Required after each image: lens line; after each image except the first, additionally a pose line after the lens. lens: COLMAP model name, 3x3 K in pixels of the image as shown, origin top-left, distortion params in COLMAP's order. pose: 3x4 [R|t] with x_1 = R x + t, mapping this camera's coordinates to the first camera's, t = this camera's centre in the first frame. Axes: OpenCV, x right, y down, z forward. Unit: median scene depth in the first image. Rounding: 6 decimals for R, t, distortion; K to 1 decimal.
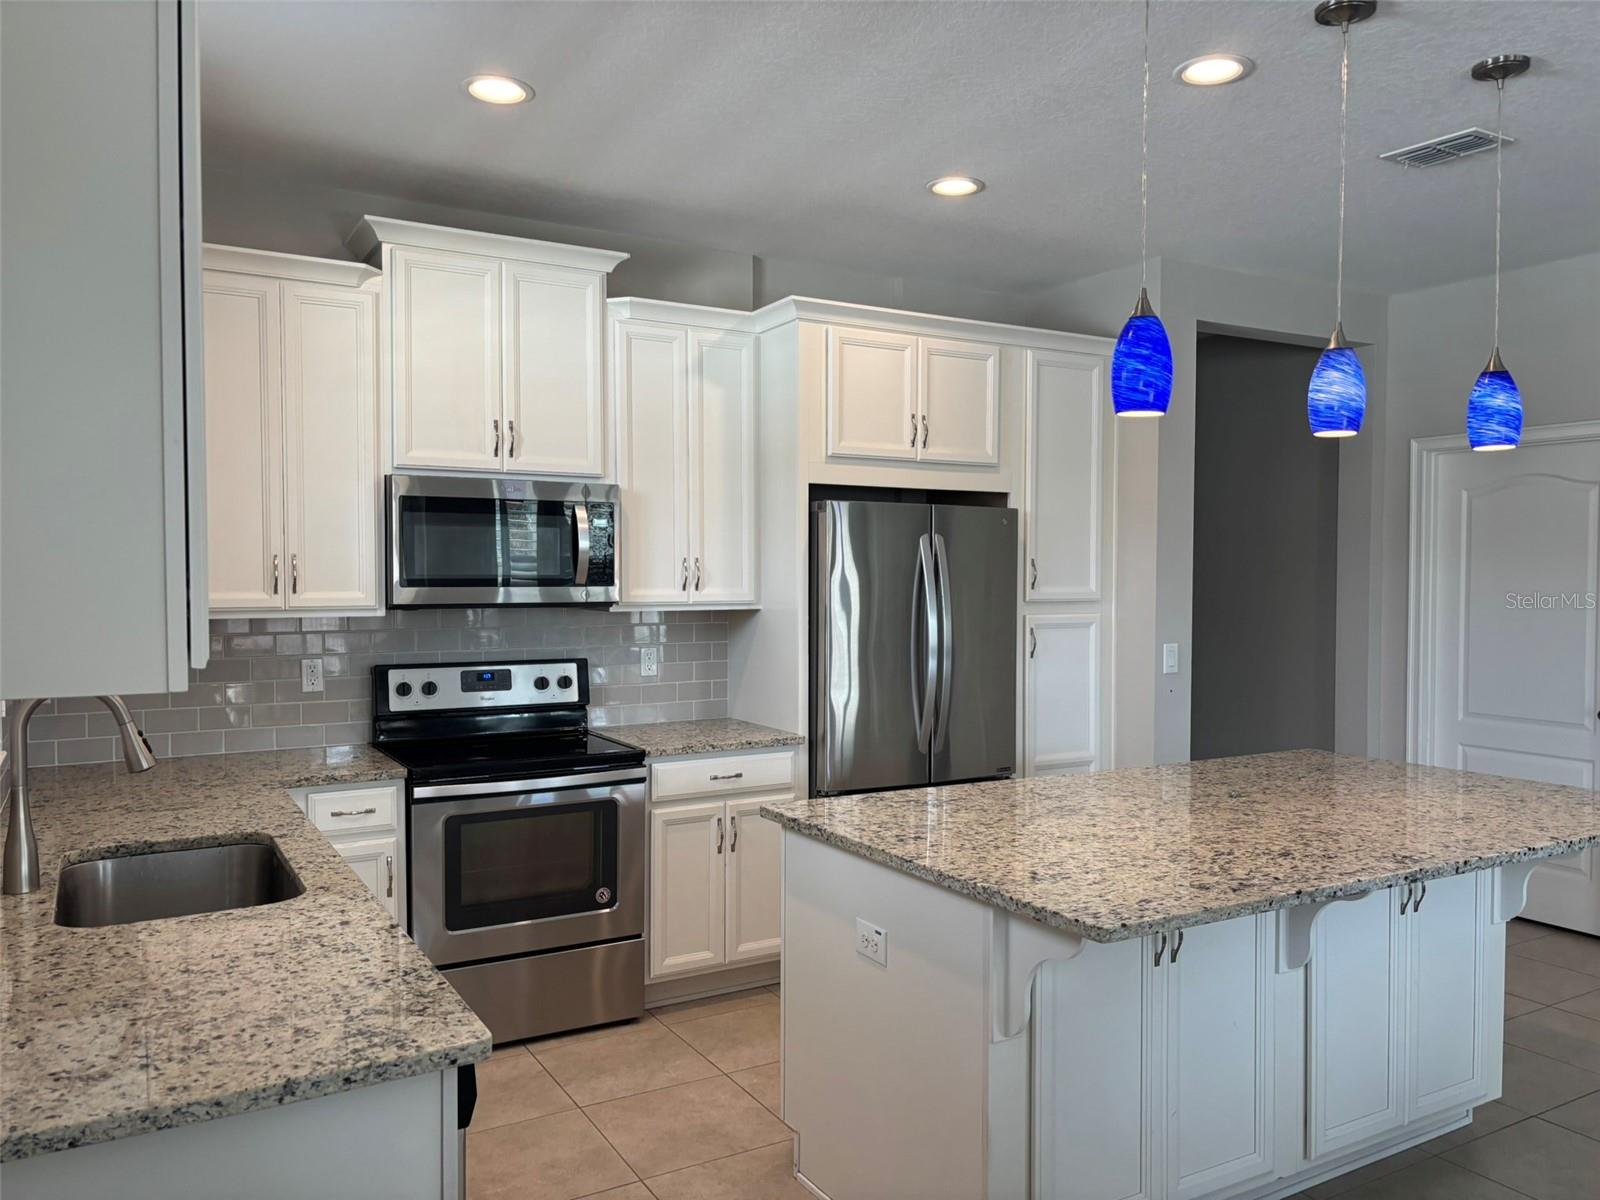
lens RADIAL K [[1194.7, 0, 808.0], [0, 1194.7, 607.3], [0, 0, 1]] dist [0.046086, -0.044477]
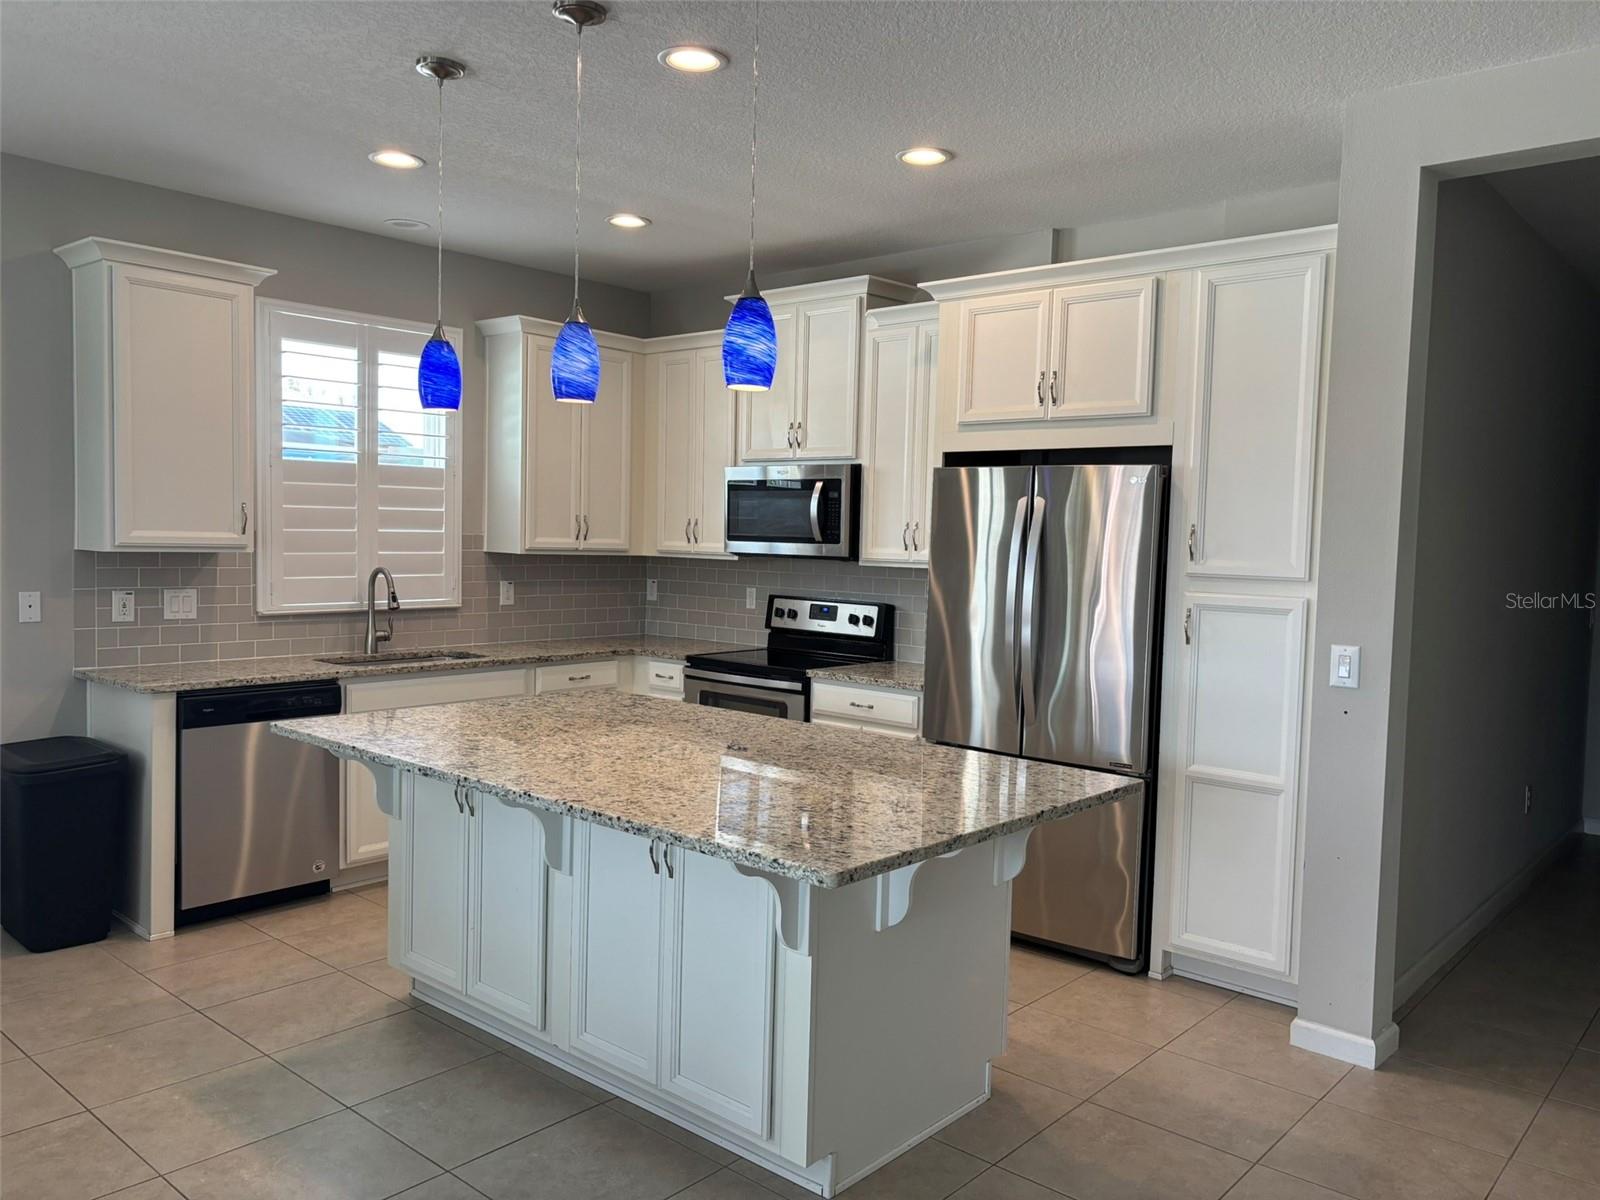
lens RADIAL K [[1194.7, 0, 797.3], [0, 1194.7, 601.6], [0, 0, 1]] dist [0.046086, -0.044477]
pose [[0.313738, 0.061997, -0.947484, 0.982554], [-0.048094, 0.997623, 0.049352, -0.016358], [0.948291, 0.030085, 0.315973, 0.534194]]
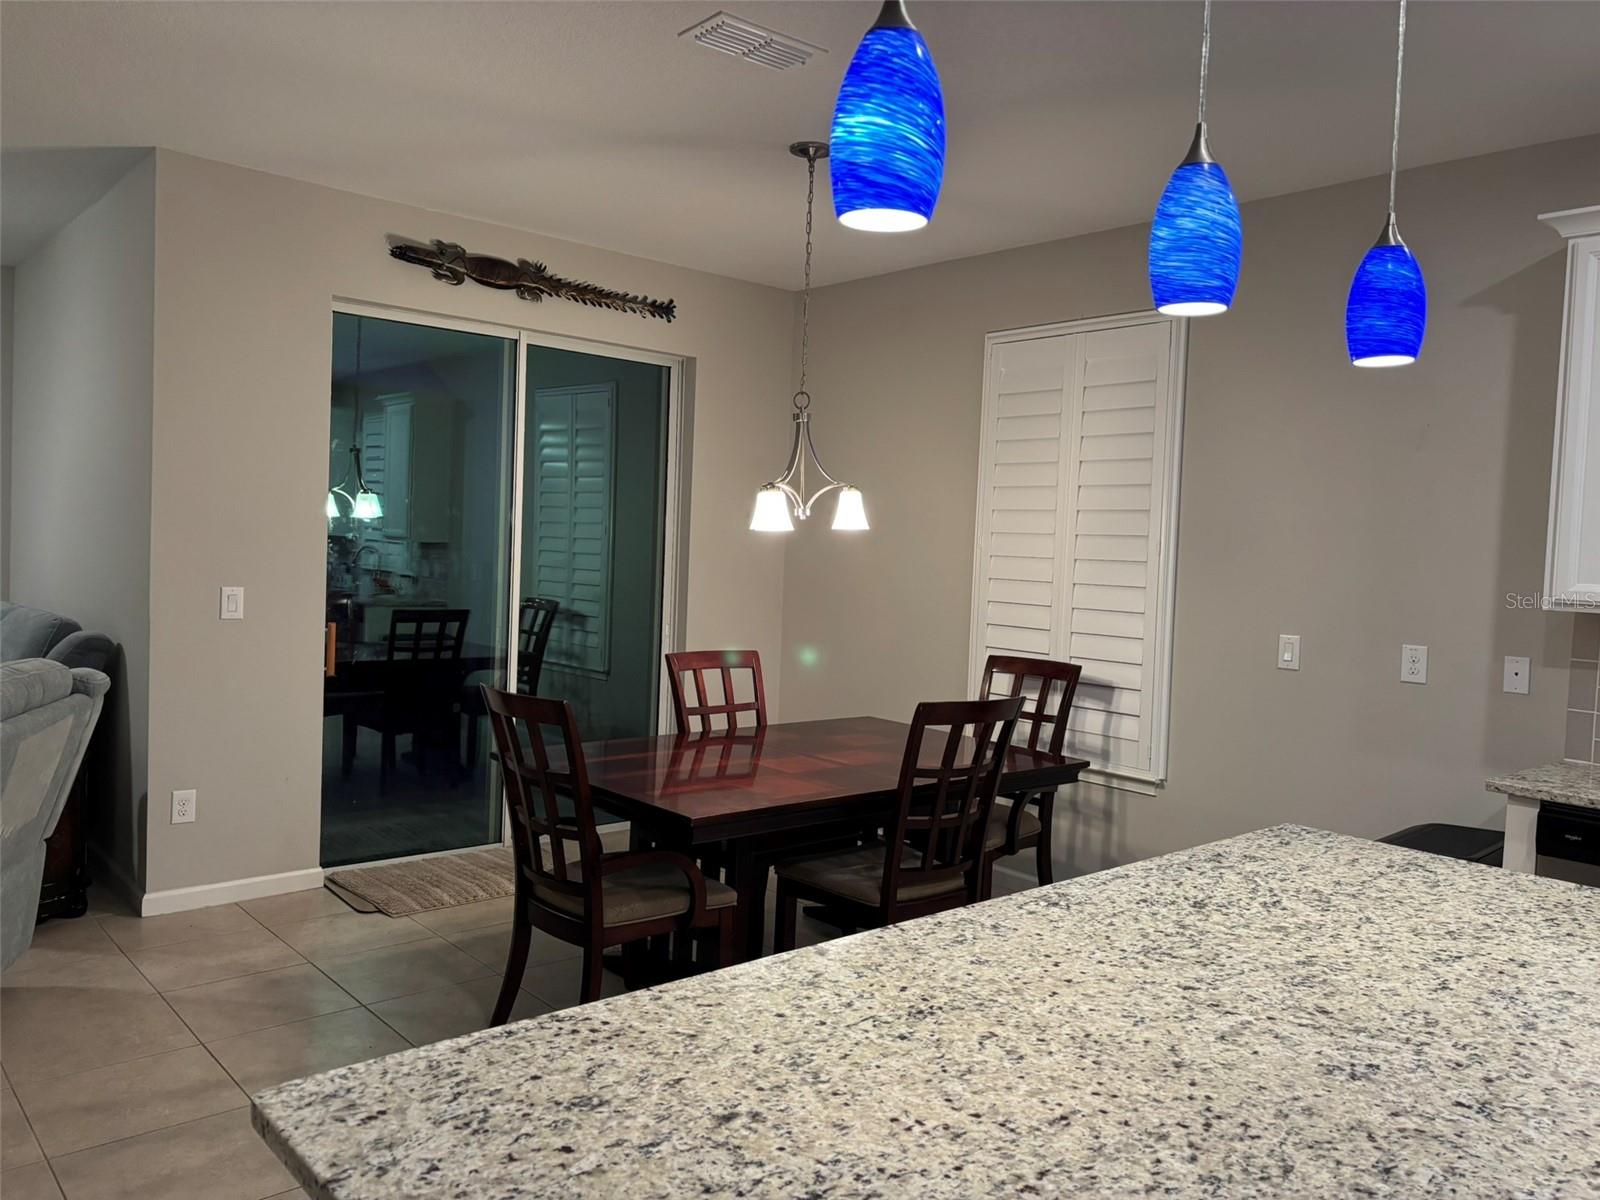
lens RADIAL K [[1194.7, 0, 796.8], [0, 1194.7, 594.5], [0, 0, 1]] dist [0.046086, -0.044477]
pose [[-0.980389, -0.031106, -0.194601, 0.471602], [-0.044619, 0.996858, 0.065444, -0.020728], [0.191954, 0.072844, -0.978697, 0.988059]]
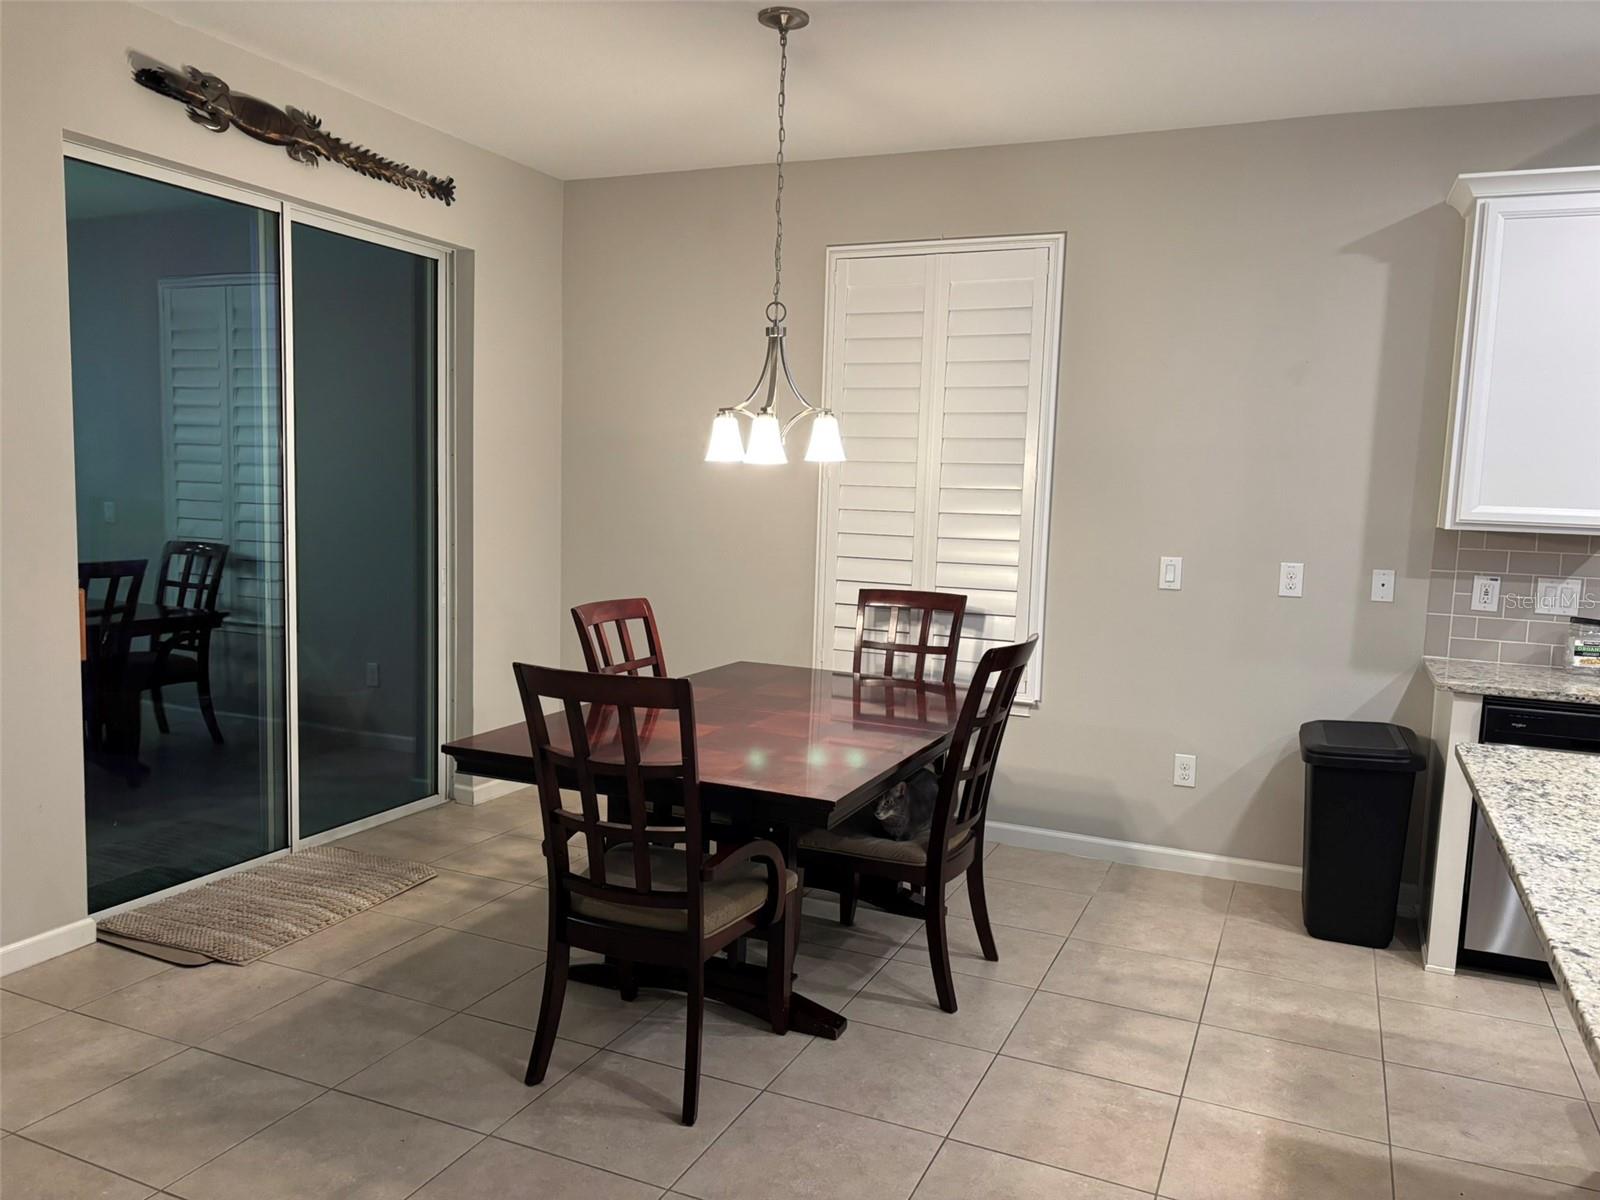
lens RADIAL K [[1194.7, 0, 794.1], [0, 1194.7, 608.4], [0, 0, 1]] dist [0.046086, -0.044477]
pose [[-0.811769, 0.037228, -0.582790, 0.766931], [-0.043880, 0.991256, 0.124440, -0.012905], [0.582327, 0.126590, -0.803038, 0.755895]]
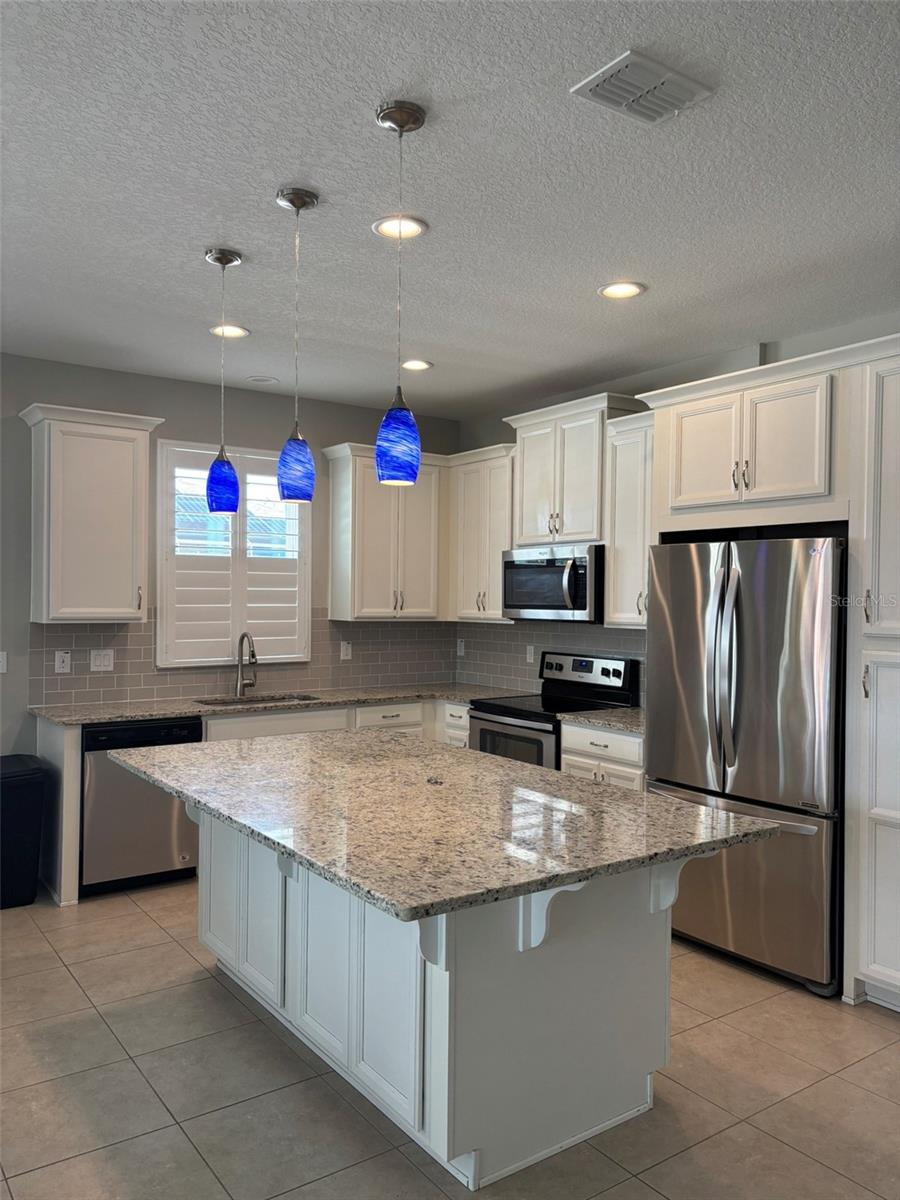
lens RADIAL K [[896.0, 0, 438.5], [0, 896.0, 606.7], [0, 0, 1]] dist [0.046086, -0.044477]
pose [[0.083308, 0.009026, -0.996483, 0.939955], [-0.033819, 0.999409, 0.006226, -0.022286], [0.995950, 0.033182, 0.083564, 0.679746]]
